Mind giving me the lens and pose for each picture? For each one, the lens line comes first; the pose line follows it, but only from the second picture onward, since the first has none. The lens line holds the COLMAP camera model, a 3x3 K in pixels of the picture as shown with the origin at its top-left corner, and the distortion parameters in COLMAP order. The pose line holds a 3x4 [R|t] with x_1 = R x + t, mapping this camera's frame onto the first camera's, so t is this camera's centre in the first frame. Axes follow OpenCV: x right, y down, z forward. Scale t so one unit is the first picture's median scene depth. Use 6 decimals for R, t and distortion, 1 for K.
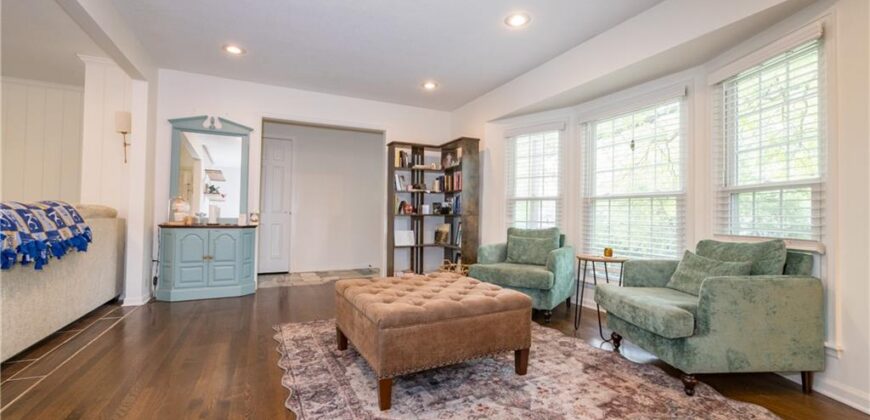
lens RADIAL K [[361.8, 0, 437.4], [0, 361.8, 209.6], [0, 0, 1]] dist [-0.008192, 0.000301]
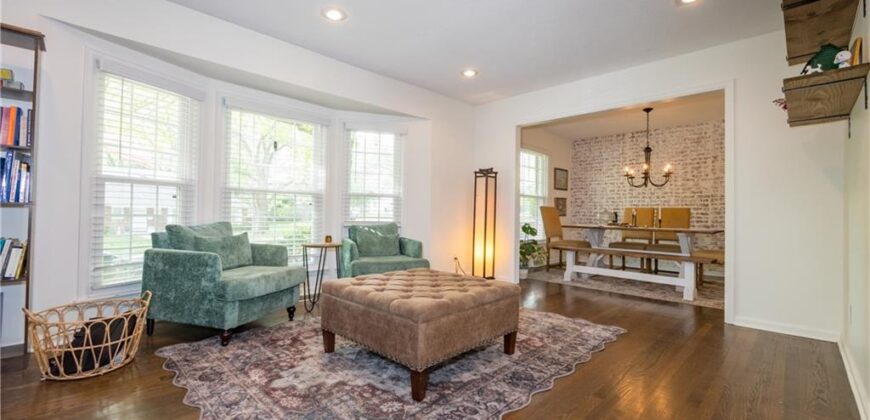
lens RADIAL K [[361.8, 0, 437.4], [0, 361.8, 209.6], [0, 0, 1]] dist [-0.008192, 0.000301]
pose [[-0.321353, -0.009497, 0.946912, -0.595336], [-0.037191, 0.999305, -0.002599, 0.004245], [-0.946229, -0.036052, -0.321483, 0.751244]]
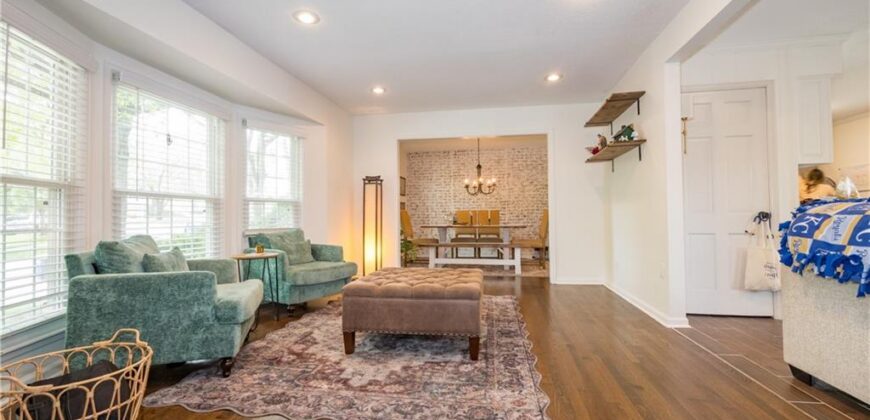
lens RADIAL K [[361.8, 0, 437.4], [0, 361.8, 209.6], [0, 0, 1]] dist [-0.008192, 0.000301]
pose [[-0.808597, 0.005092, 0.588341, -0.464079], [-0.013704, 0.999528, -0.027485, 0.012406], [-0.588204, -0.030287, -0.808145, 1.140669]]
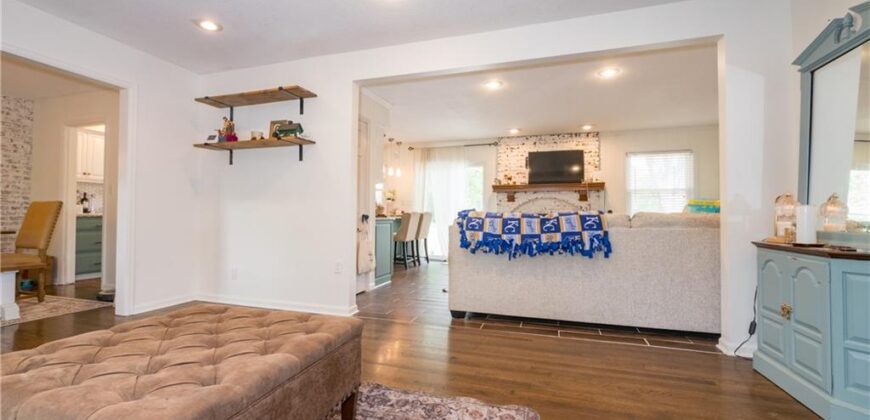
lens RADIAL K [[361.8, 0, 437.4], [0, 361.8, 209.6], [0, 0, 1]] dist [-0.008192, 0.000301]
pose [[-0.694466, -0.034671, -0.718690, 0.066033], [-0.005041, 0.999048, -0.043324, 0.016737], [0.719508, -0.026464, -0.693980, 0.979329]]
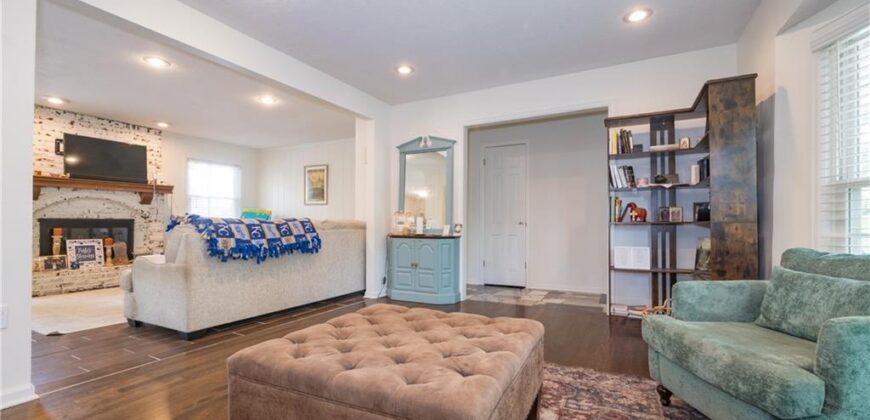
lens RADIAL K [[368.2, 0, 434.1], [0, 368.2, 220.9], [0, 0, 1]] dist [-0.008609, 0.000018]
pose [[0.588387, -0.020823, -0.808311, 0.308191], [0.022264, 0.999707, -0.009546, 0.010494], [0.808273, -0.012379, 0.588678, 0.377901]]
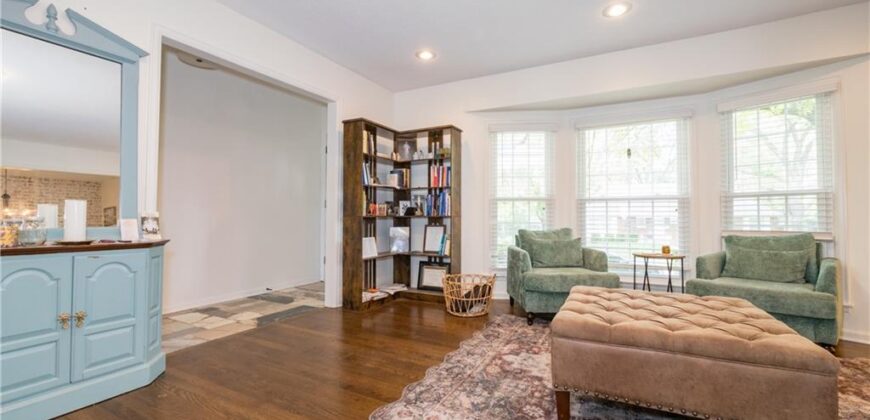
lens RADIAL K [[361.8, 0, 437.4], [0, 361.8, 209.6], [0, 0, 1]] dist [-0.008192, 0.000301]
pose [[0.812206, 0.001433, 0.583369, -0.518307], [-0.001427, 0.999999, -0.000468, -0.001005], [-0.583369, -0.000452, 0.812207, 0.371161]]
